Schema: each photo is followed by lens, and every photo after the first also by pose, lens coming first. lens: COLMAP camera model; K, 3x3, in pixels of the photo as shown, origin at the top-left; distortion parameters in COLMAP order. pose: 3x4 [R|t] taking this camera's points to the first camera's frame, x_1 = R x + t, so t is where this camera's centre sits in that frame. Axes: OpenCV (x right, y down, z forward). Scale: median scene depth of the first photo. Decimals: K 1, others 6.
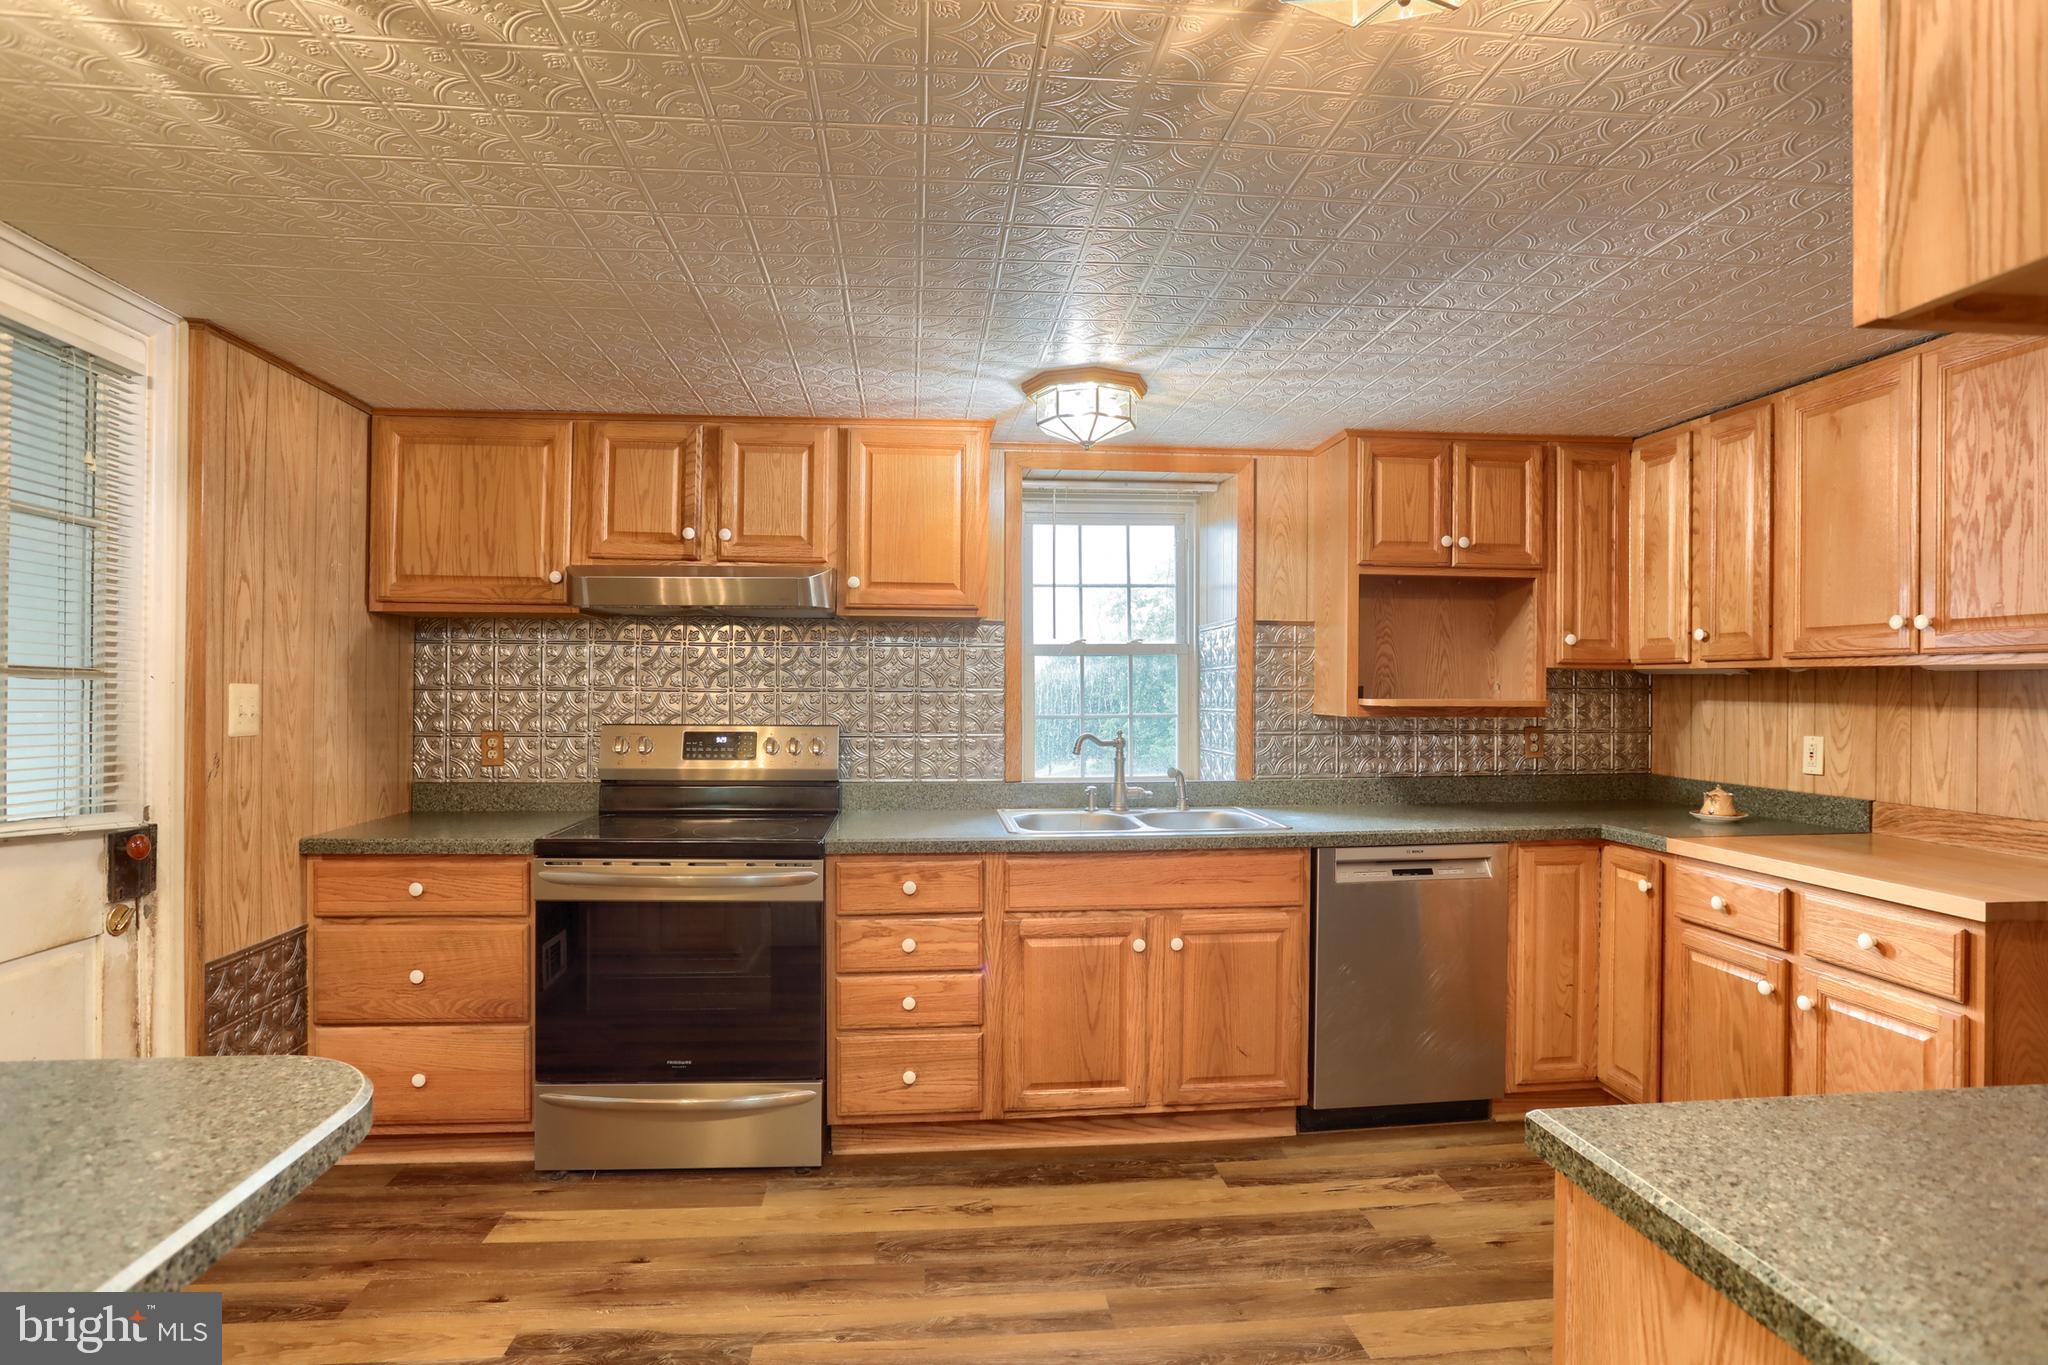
lens RADIAL K [[1051.8, 0, 1023.8], [0, 1051.8, 687.8], [0, 0, 1]] dist [-0.066429, 0.038740]
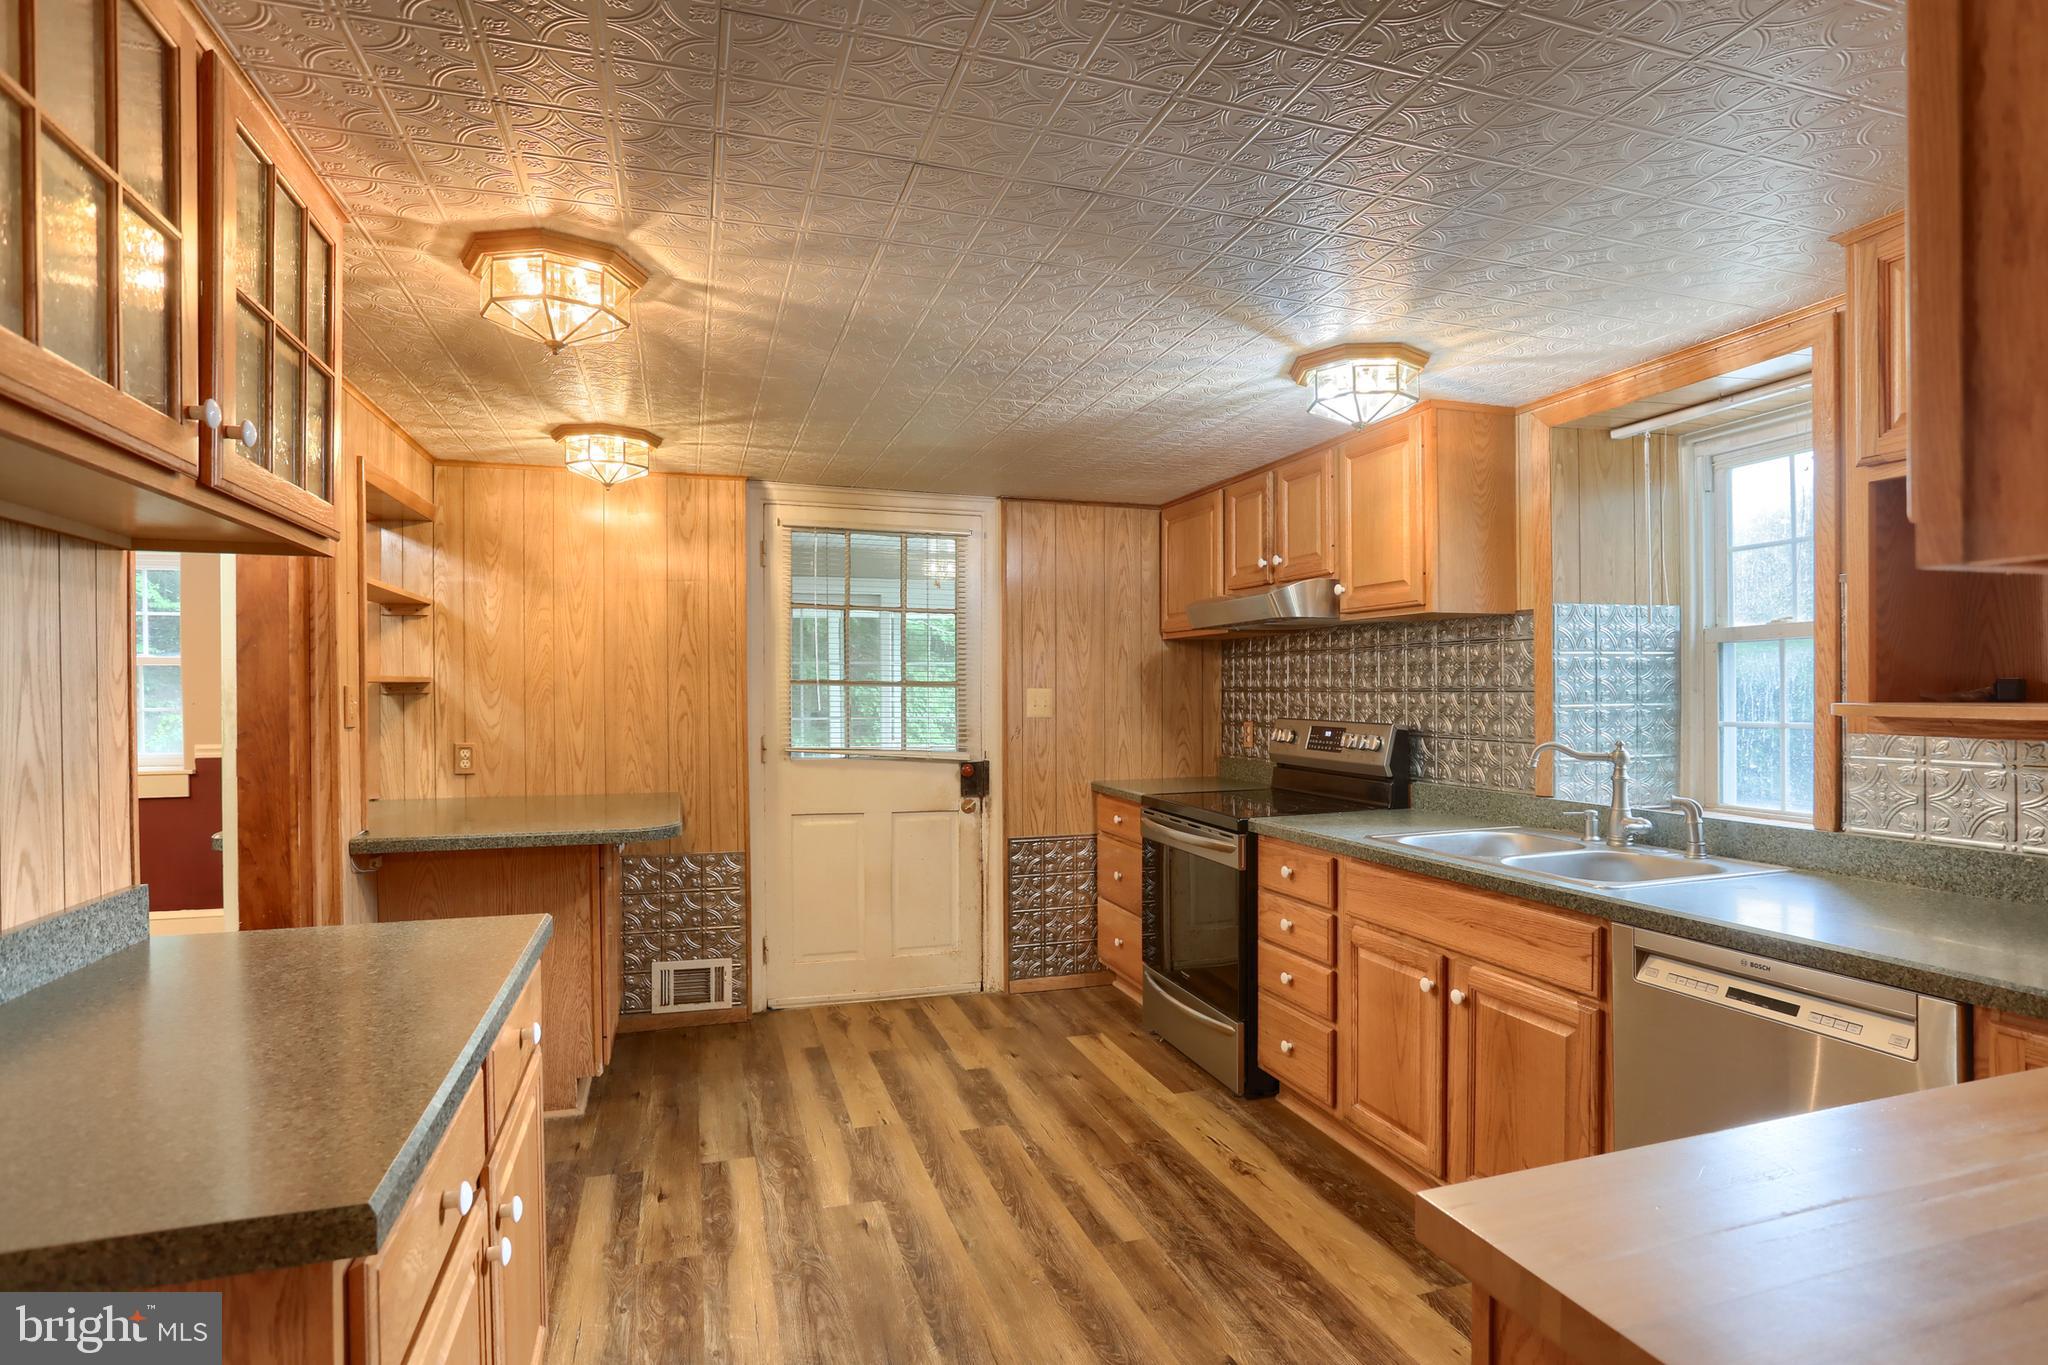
lens RADIAL K [[1058.2, 0, 1032.8], [0, 1058.2, 694.1], [0, 0, 1]] dist [-0.060393, 0.040062]
pose [[0.216770, 0.000306, -0.976223, 0.963517], [0.005339, 0.999985, 0.001500, 0.003435], [0.976208, -0.005537, 0.216765, 0.544125]]
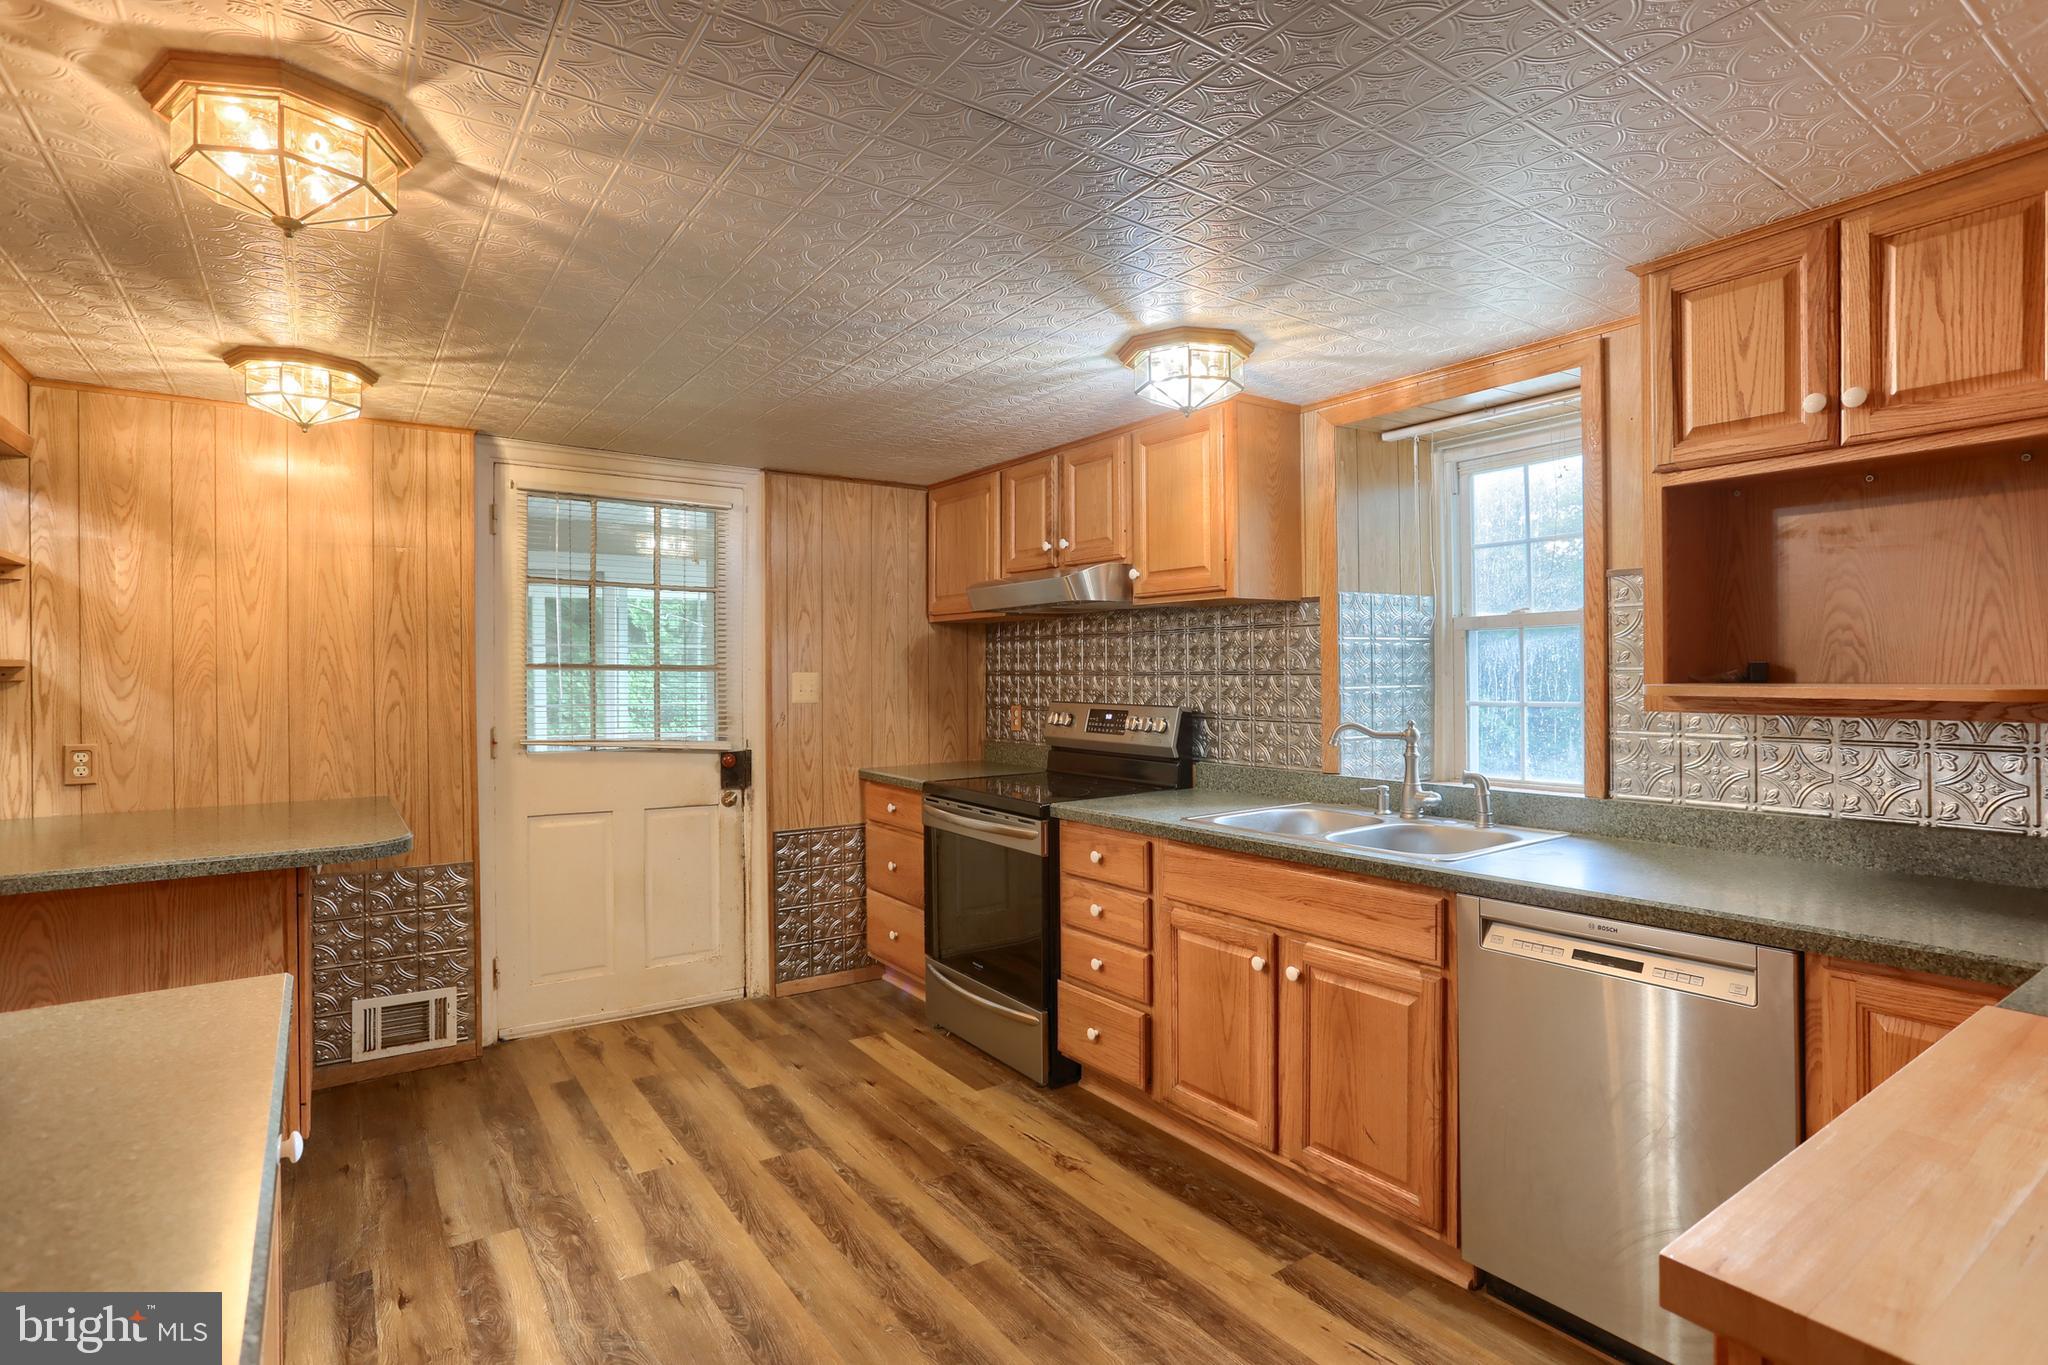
lens RADIAL K [[1023.8, 0, 1027.8], [0, 1023.8, 669.8], [0, 0, 1]] dist [-0.055740, 0.032599]
pose [[0.490234, -0.007523, -0.871558, 0.830446], [0.008606, 0.999956, -0.003791, 0.001384], [0.871548, -0.005642, 0.490277, 0.454257]]
